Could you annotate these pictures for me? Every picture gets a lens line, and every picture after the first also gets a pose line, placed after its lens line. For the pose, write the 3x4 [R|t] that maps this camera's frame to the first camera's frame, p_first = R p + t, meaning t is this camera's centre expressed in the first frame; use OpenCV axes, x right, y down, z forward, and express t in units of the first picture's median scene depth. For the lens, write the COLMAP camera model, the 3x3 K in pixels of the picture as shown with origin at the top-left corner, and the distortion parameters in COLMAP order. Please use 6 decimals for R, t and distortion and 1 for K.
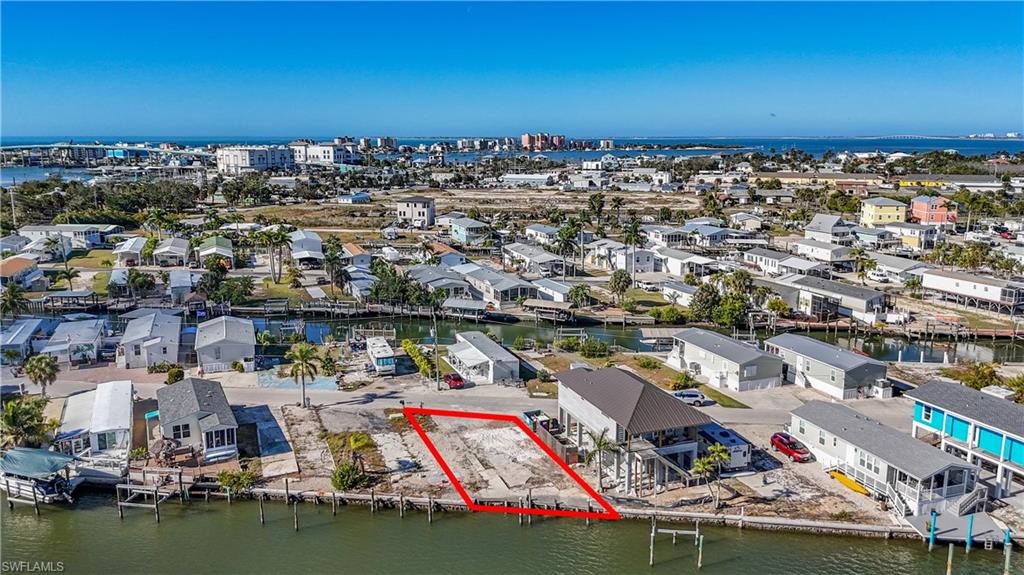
lens RADIAL K [[778.3, 0, 516.1], [0, 778.3, 292.6], [0, 0, 1]] dist [0.092252, -0.139682]
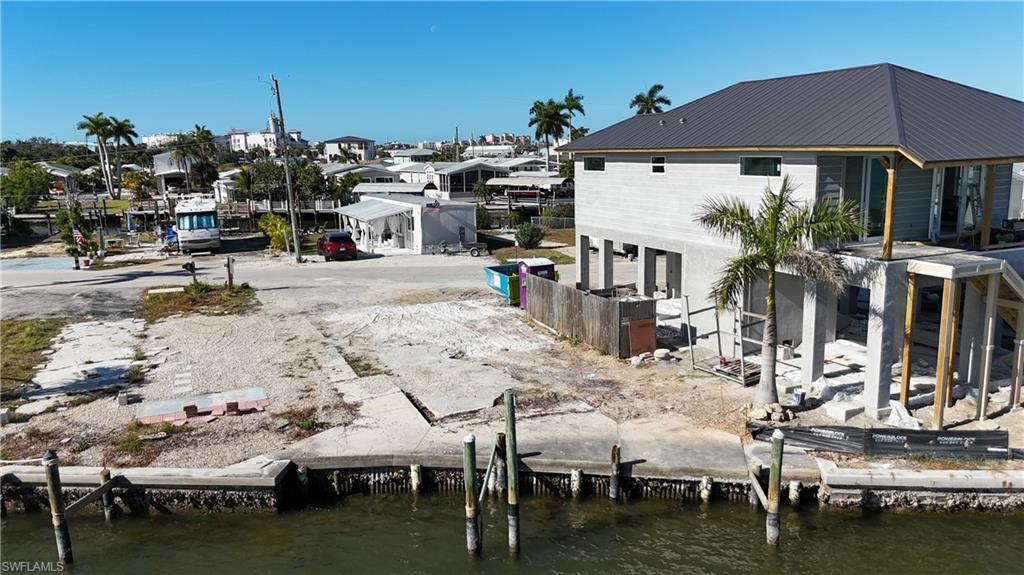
lens RADIAL K [[790.7, 0, 517.5], [0, 790.7, 287.4], [0, 0, 1]] dist [0.077749, -0.131738]
pose [[0.998672, -0.029910, 0.041943, 0.007558], [0.030974, 0.999209, -0.024957, 0.151105], [-0.041164, 0.026223, 0.998808, 0.517745]]
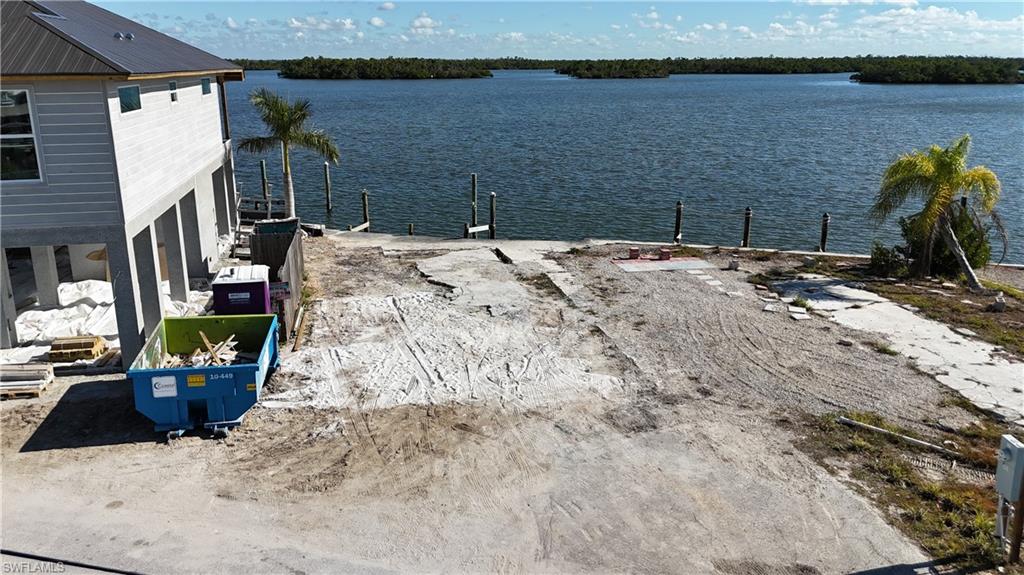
lens RADIAL K [[777.5, 0, 518.5], [0, 777.5, 259.5], [0, 0, 1]] dist [0.049147, -0.090245]
pose [[-0.987435, -0.036872, 0.153662, -0.058895], [0.033437, 0.901627, 0.431220, 0.058156], [-0.154445, 0.430939, -0.889066, 0.972191]]
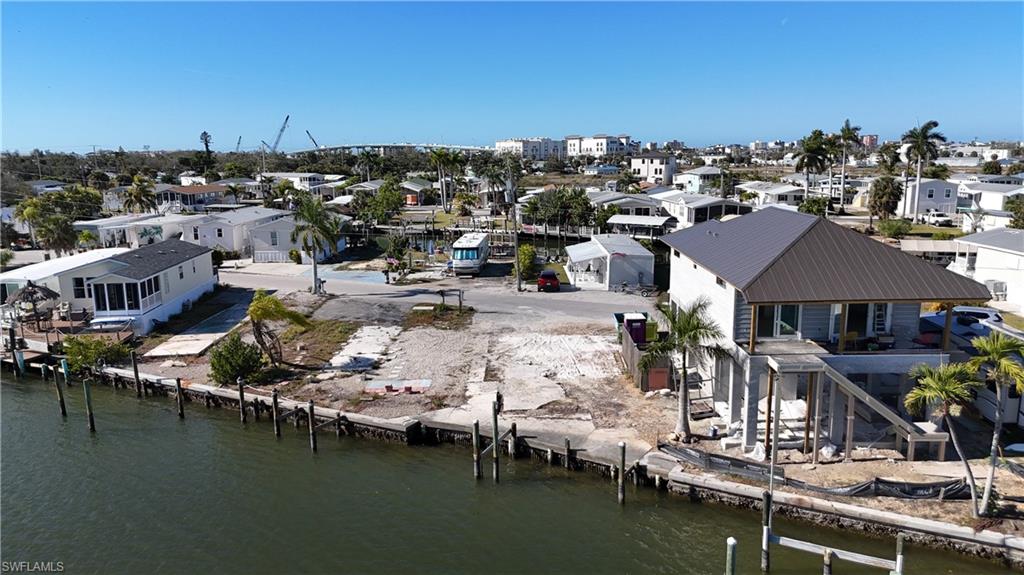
lens RADIAL K [[770.3, 0, 515.2], [0, 770.3, 290.4], [0, 0, 1]] dist [0.123837, -0.139542]
pose [[0.932143, 0.053196, -0.358162, 0.121821], [-0.060167, 0.998153, -0.008338, 0.126658], [0.357057, 0.029322, 0.933622, 0.393288]]
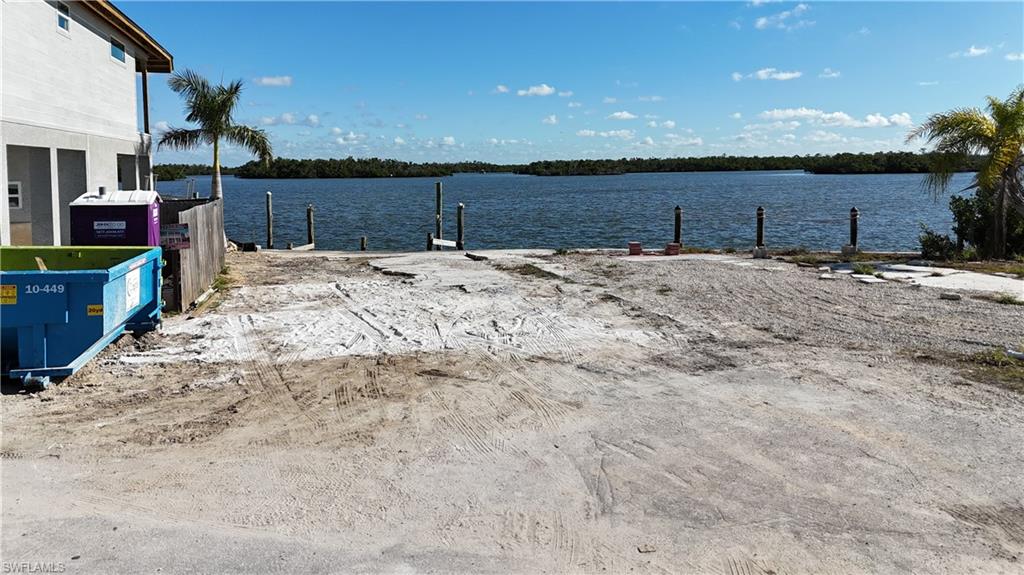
lens RADIAL K [[787.8, 0, 511.1], [0, 787.8, 199.2], [0, 0, 1]] dist [0.033660, -0.012154]
pose [[-0.993348, 0.004681, 0.115054, -0.047770], [0.031906, 0.971241, 0.235951, 0.105850], [-0.110641, 0.238052, -0.964930, 0.943012]]
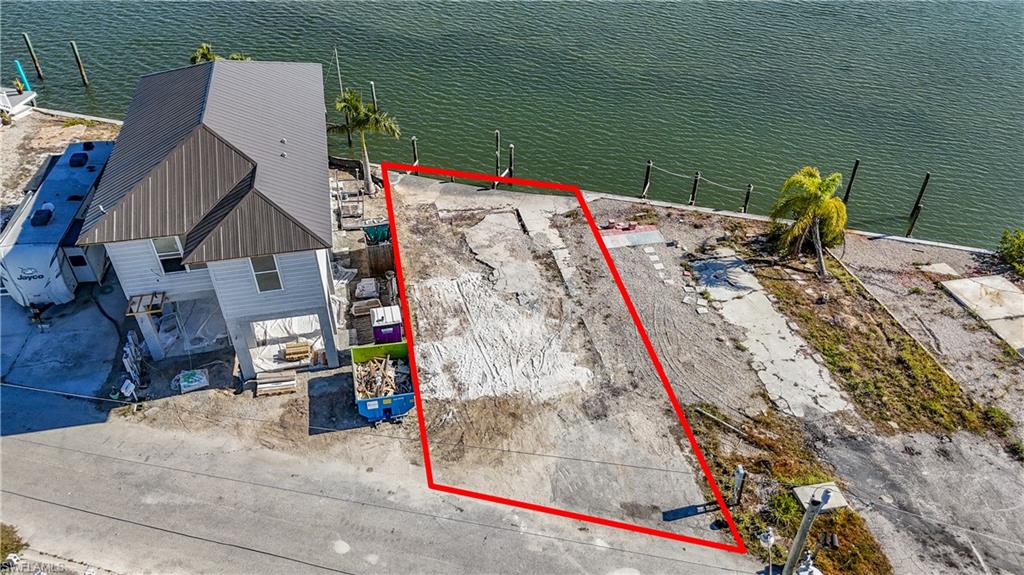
lens RADIAL K [[778.3, 0, 516.1], [0, 778.3, 292.6], [0, 0, 1]] dist [0.092252, -0.139682]
pose [[-0.988077, -0.094703, 0.121386, -0.060594], [0.030378, 0.653009, 0.756740, -0.106910], [-0.150932, 0.751406, -0.642347, 1.015089]]
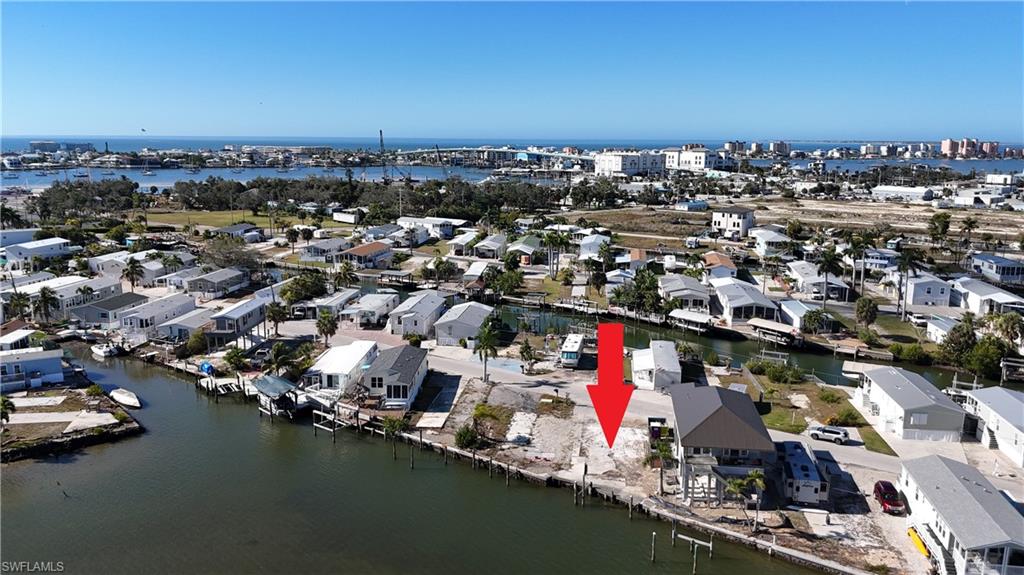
lens RADIAL K [[790.4, 0, 512.0], [0, 790.4, 287.5], [0, 0, 1]] dist [0.048435, -0.101215]
pose [[0.877674, 0.095810, -0.469584, 0.293284], [-0.101523, 0.994745, 0.013209, -0.016446], [0.468383, 0.036081, 0.882789, -0.049789]]
